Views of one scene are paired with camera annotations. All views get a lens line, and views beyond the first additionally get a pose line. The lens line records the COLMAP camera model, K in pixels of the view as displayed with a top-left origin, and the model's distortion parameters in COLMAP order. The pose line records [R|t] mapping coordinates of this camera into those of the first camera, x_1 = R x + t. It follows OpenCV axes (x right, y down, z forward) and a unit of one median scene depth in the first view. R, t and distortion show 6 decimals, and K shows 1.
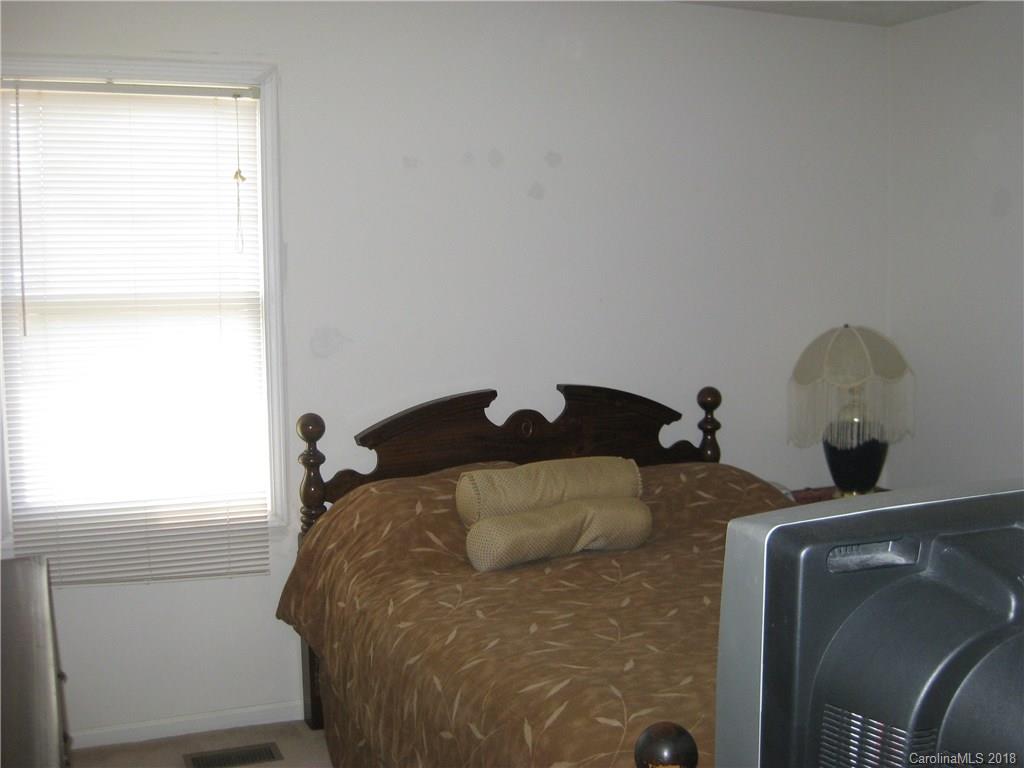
lens RADIAL K [[1138.5, 0, 491.9], [0, 1138.5, 380.5], [0, 0, 1]] dist [-0.182064, 0.153867]
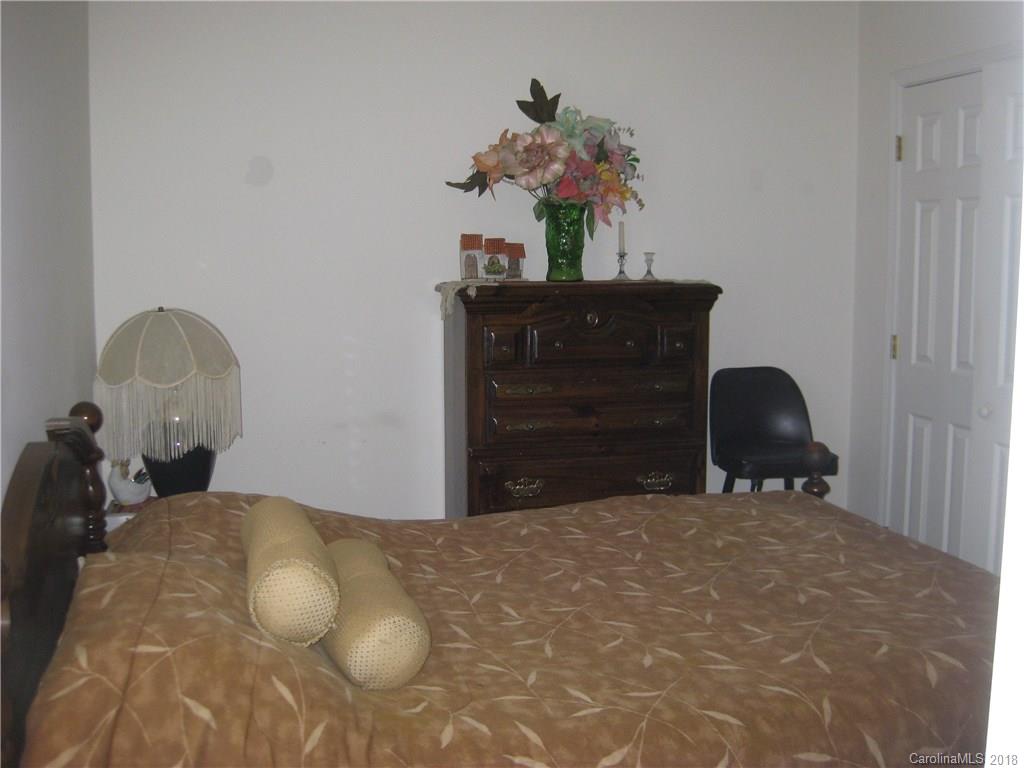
lens RADIAL K [[1138.5, 0, 491.9], [0, 1138.5, 380.5], [0, 0, 1]] dist [-0.182064, 0.153867]
pose [[0.162869, -0.106369, 0.980897, -0.610518], [0.097511, 0.991040, 0.091278, -0.062634], [-0.981817, 0.080782, 0.171782, 0.799996]]
